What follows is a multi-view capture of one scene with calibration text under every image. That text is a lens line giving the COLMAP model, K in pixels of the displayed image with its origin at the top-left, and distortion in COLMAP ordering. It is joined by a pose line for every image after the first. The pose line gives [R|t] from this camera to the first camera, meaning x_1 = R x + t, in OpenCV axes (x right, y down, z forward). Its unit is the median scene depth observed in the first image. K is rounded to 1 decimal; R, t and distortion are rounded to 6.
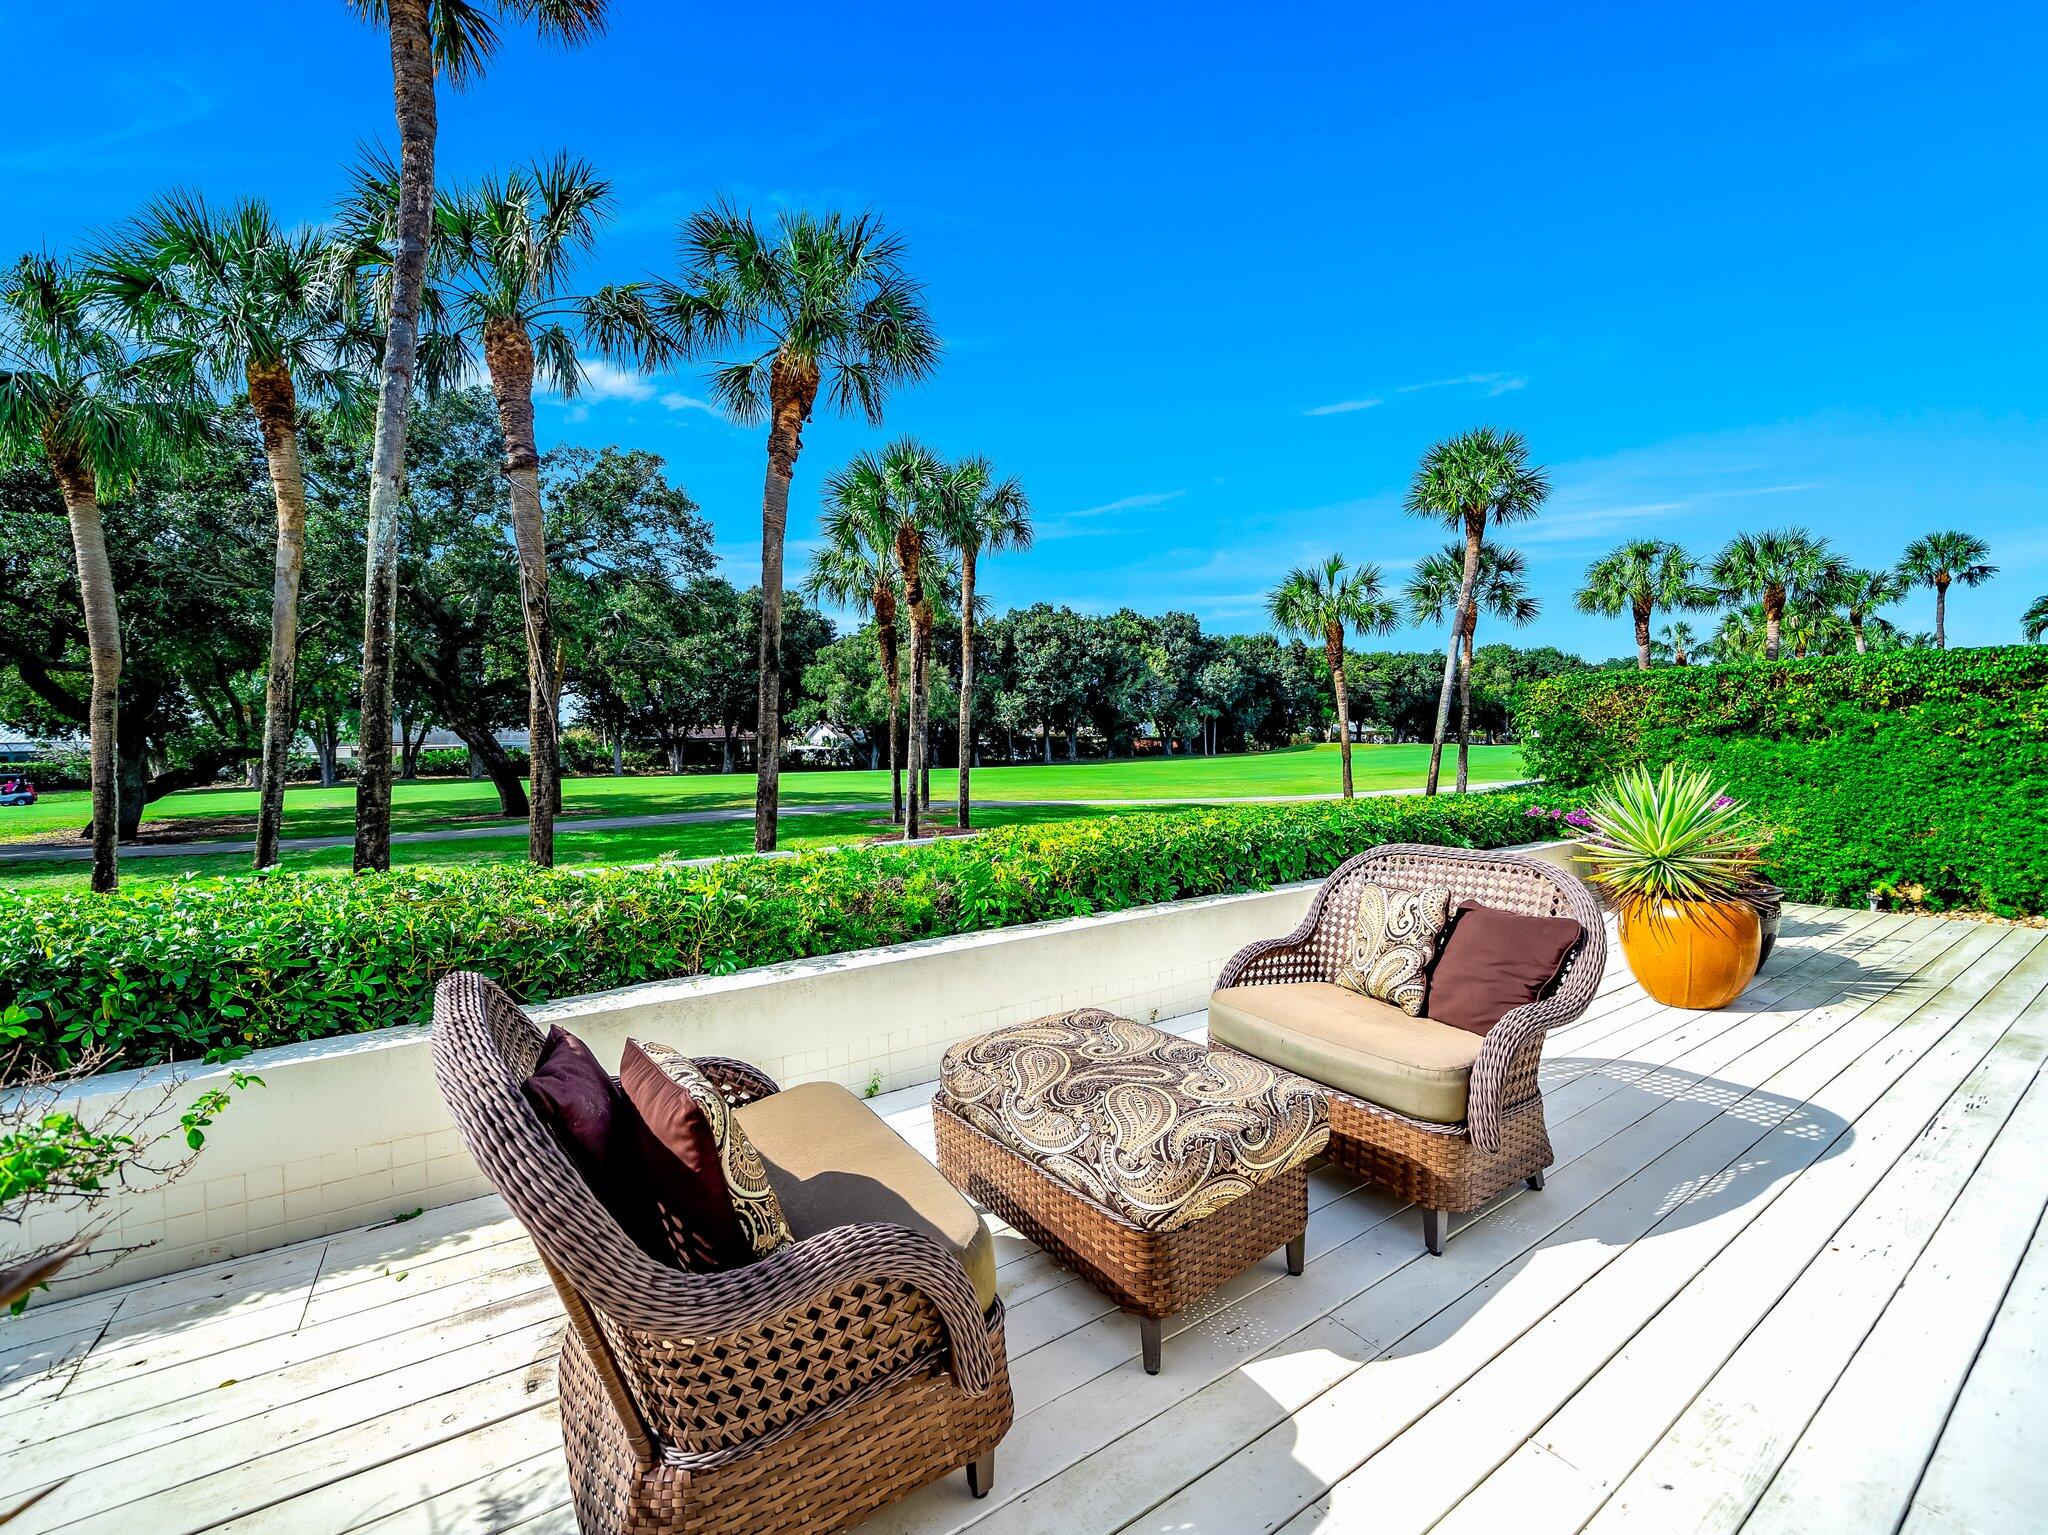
lens RADIAL K [[812.5, 0, 996.8], [0, 812.5, 764.4], [0, 0, 1]] dist [-0.020288, 0.000658]
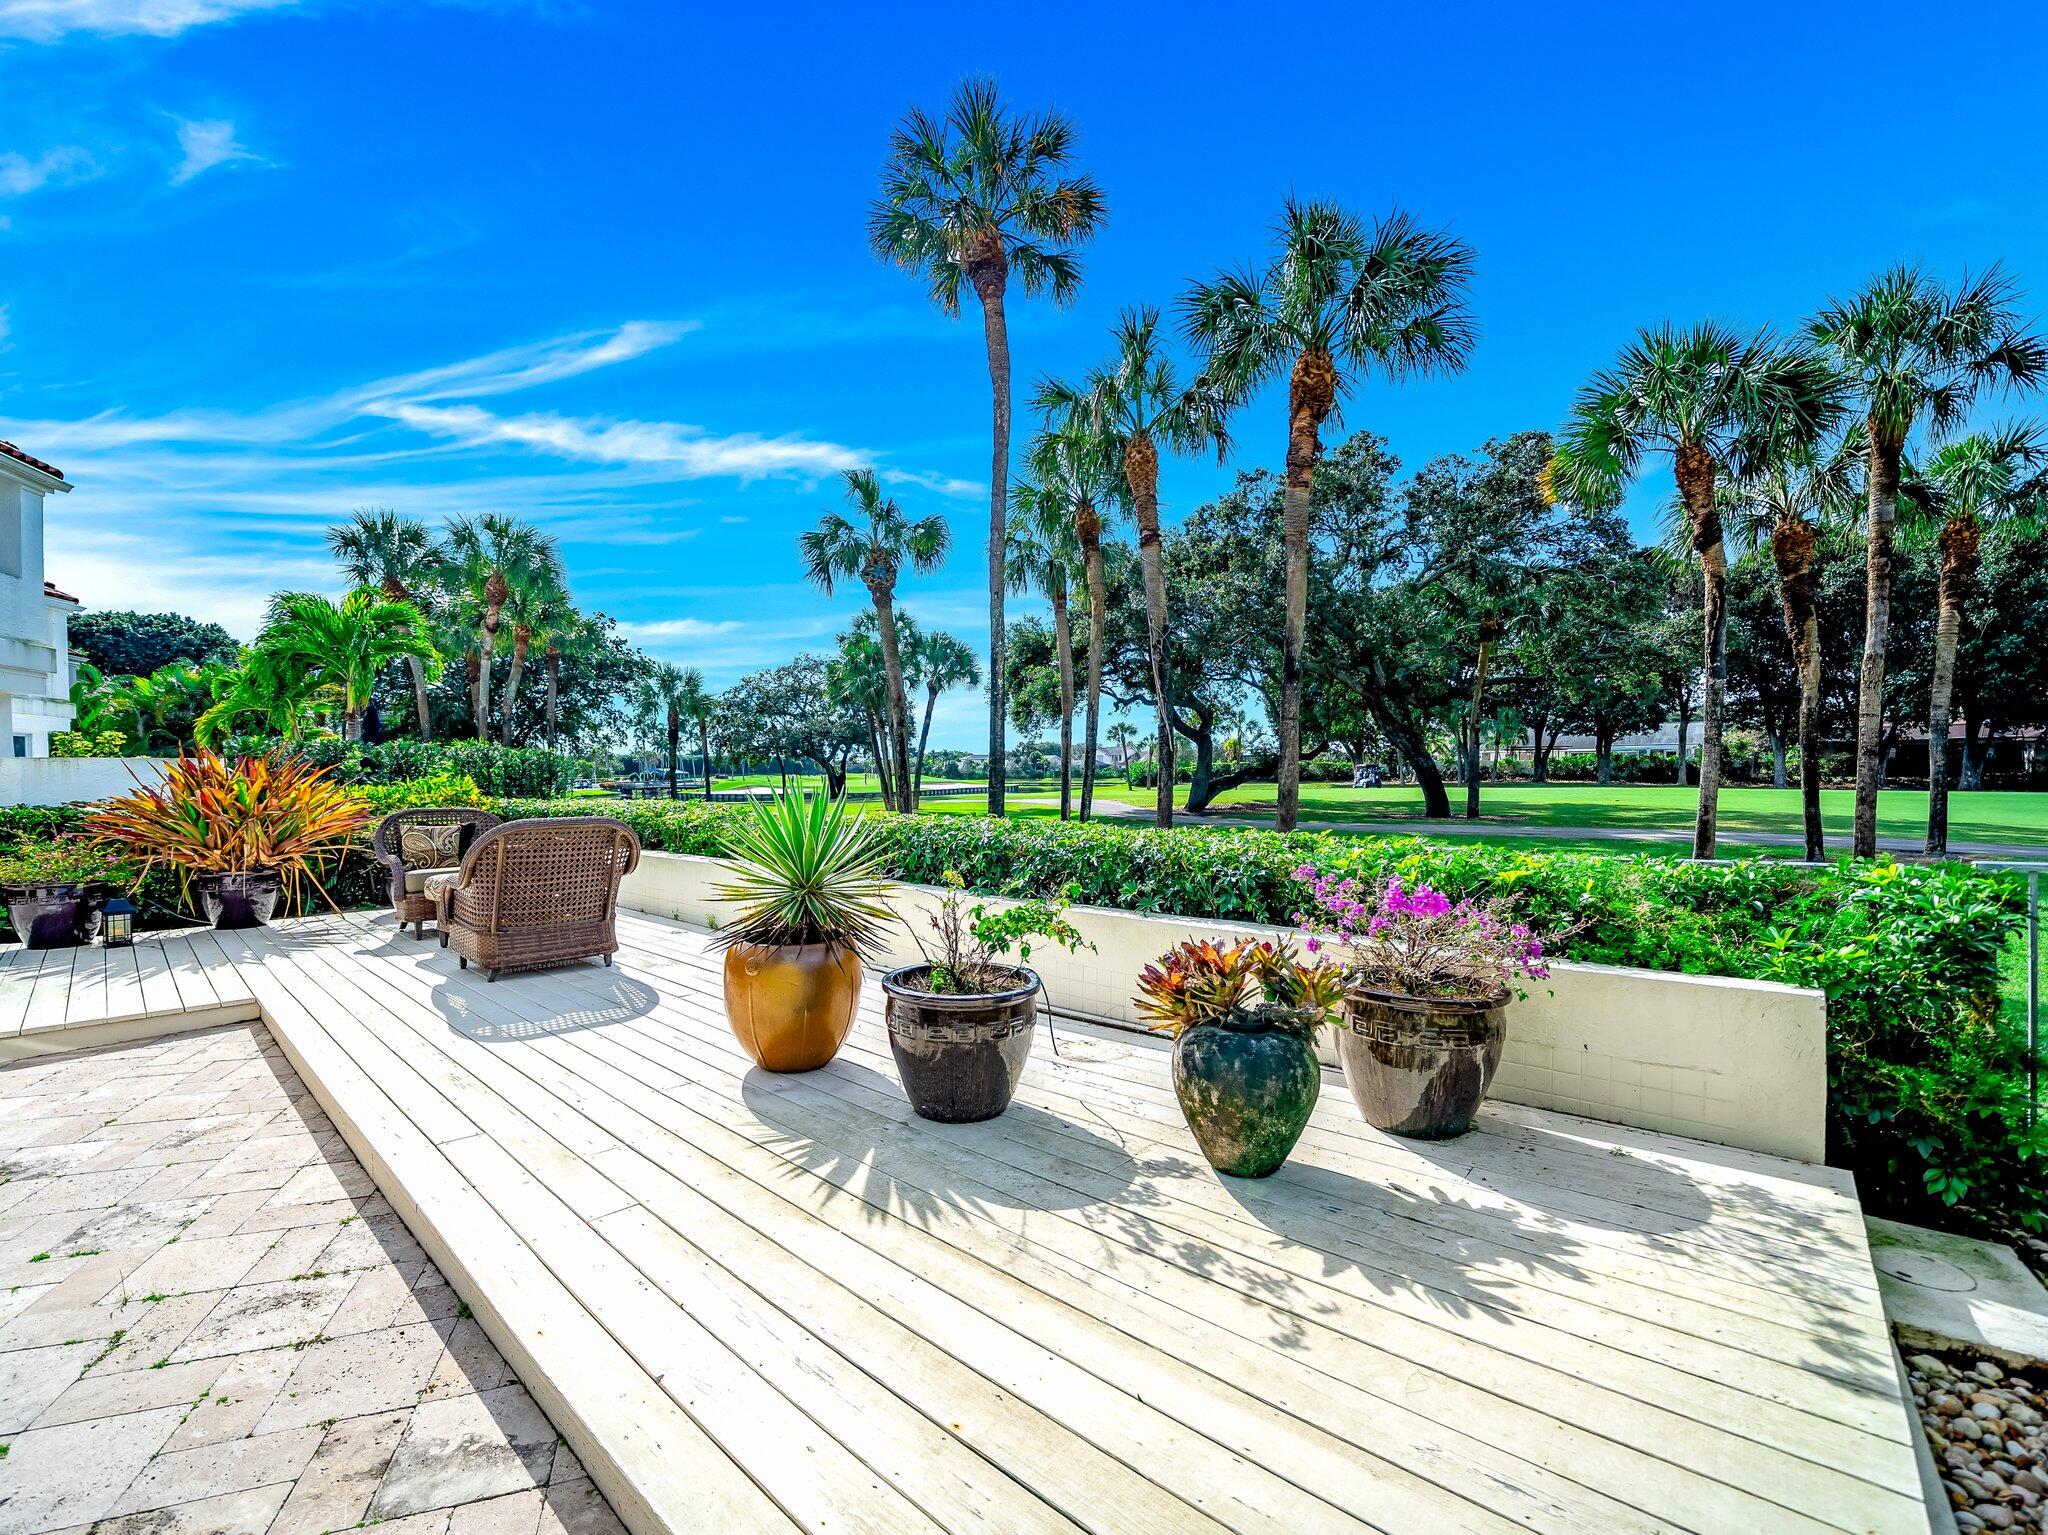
lens RADIAL K [[850.6, 0, 1025.1], [0, 850.6, 771.9], [0, 0, 1]] dist [-0.031625, 0.001476]
pose [[0.280252, 0.022254, -0.959668, 0.110124], [-0.019636, 0.999655, 0.017447, -0.001617], [0.959726, 0.013954, 0.280592, 0.061141]]
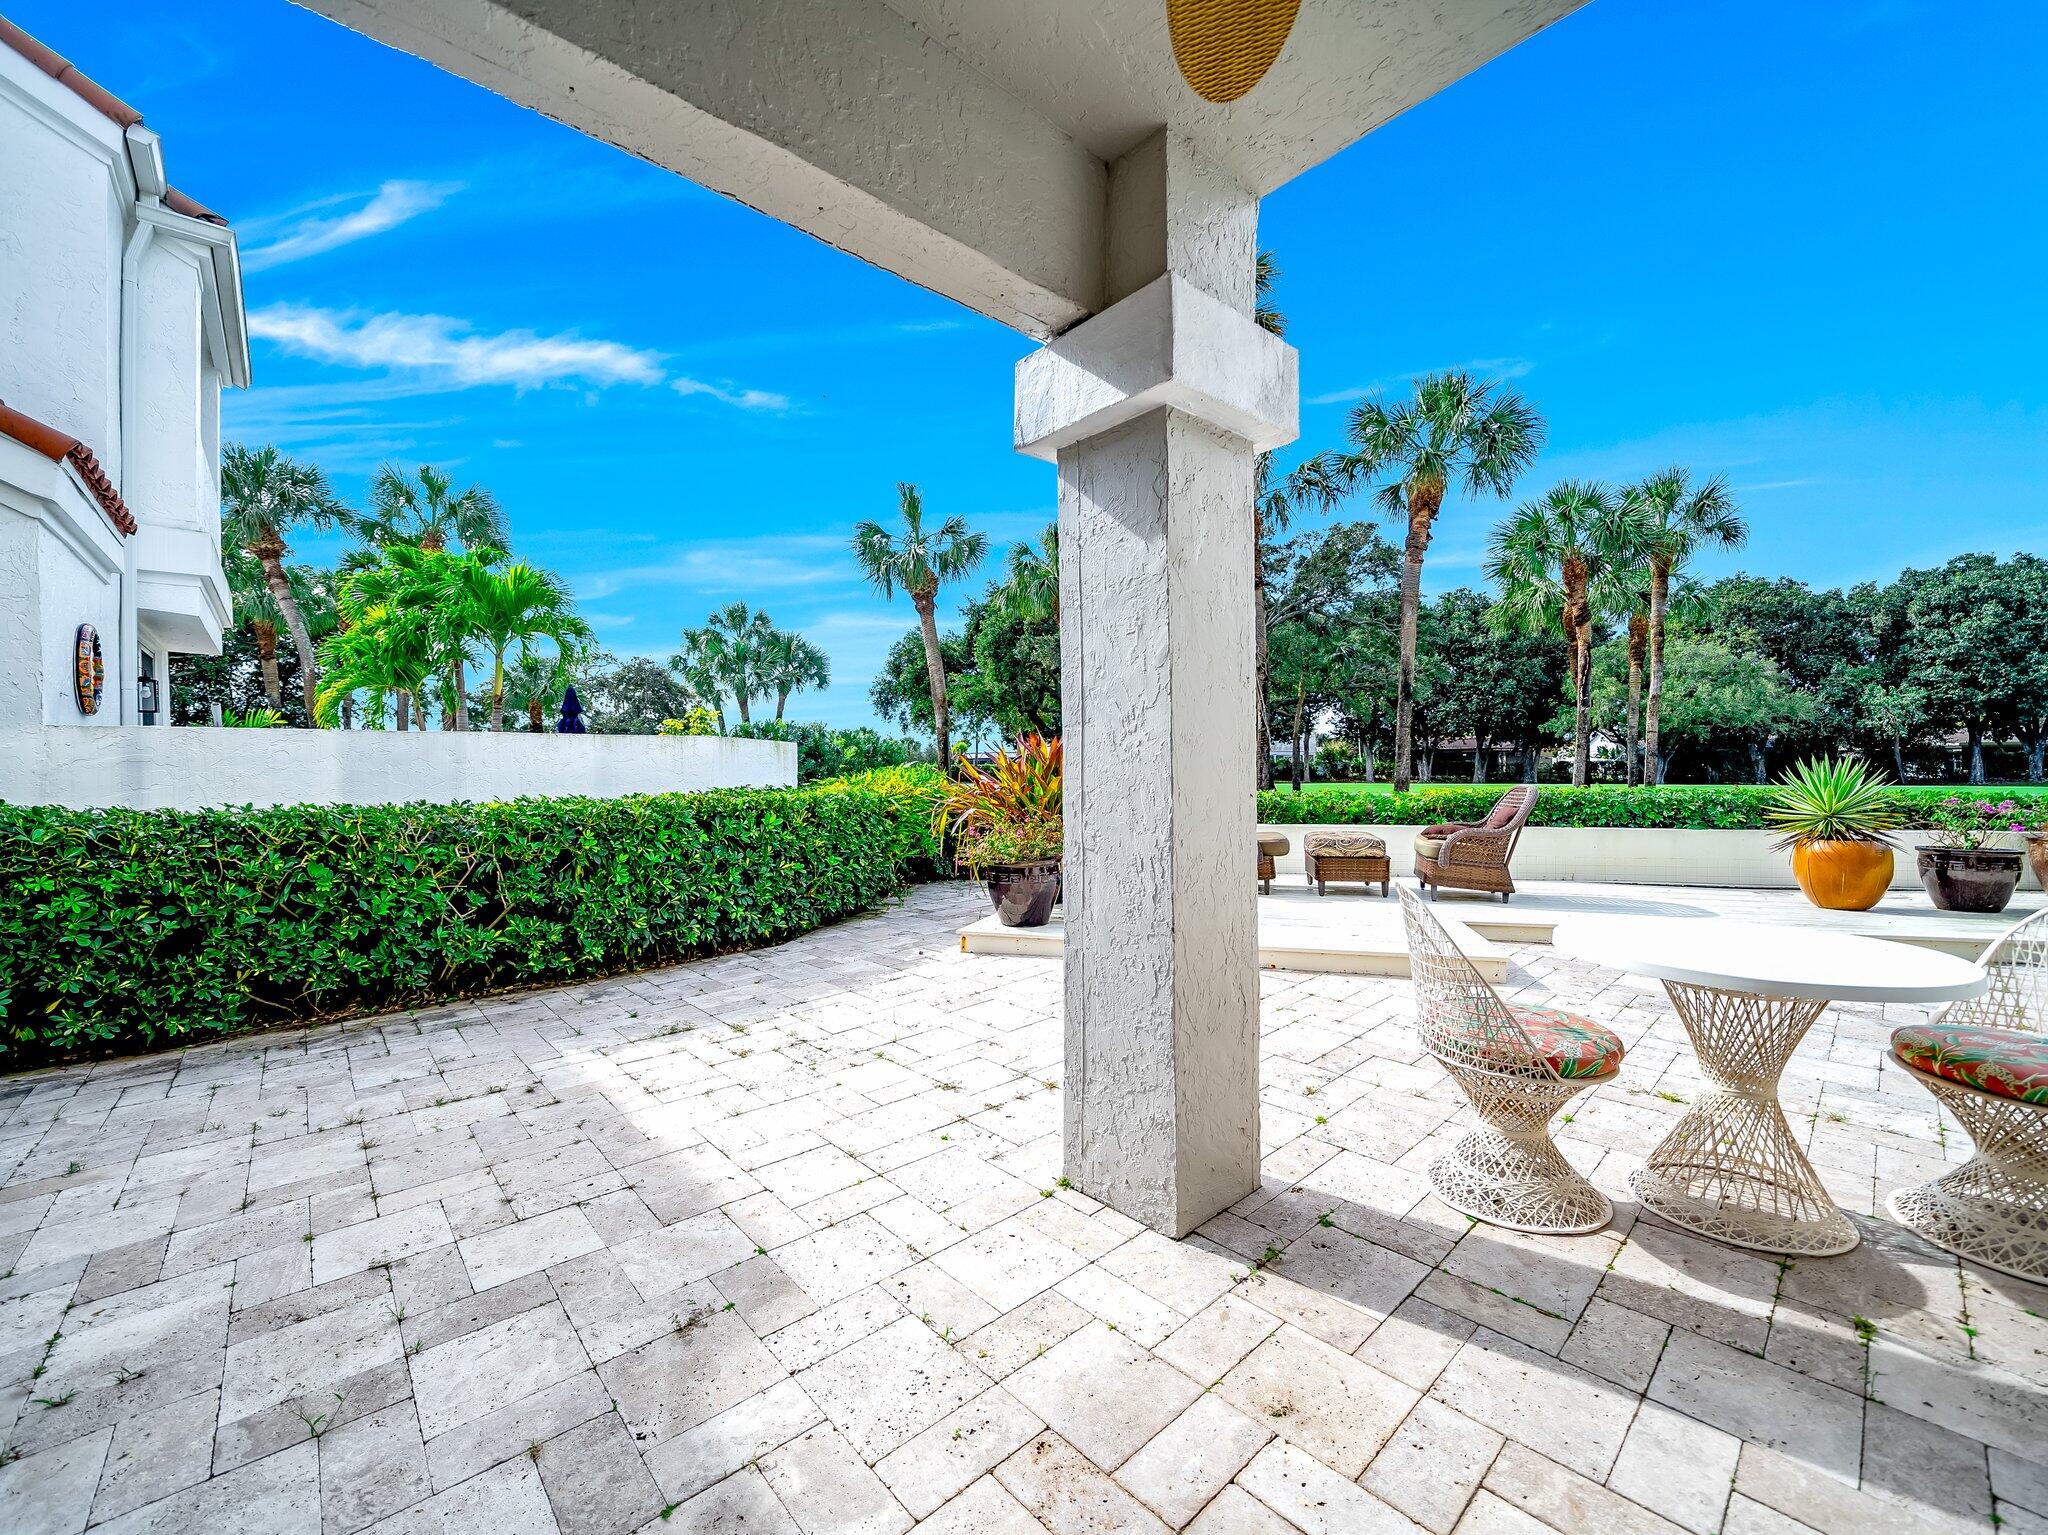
lens RADIAL K [[812.5, 0, 1011.5], [0, 812.5, 770.0], [0, 0, 1]] dist [-0.020288, 0.000658]
pose [[0.641293, 0.017187, -0.767104, 0.063461], [-0.023093, 0.999729, 0.003093, 0.003826], [0.766948, 0.015731, 0.641516, -0.076726]]
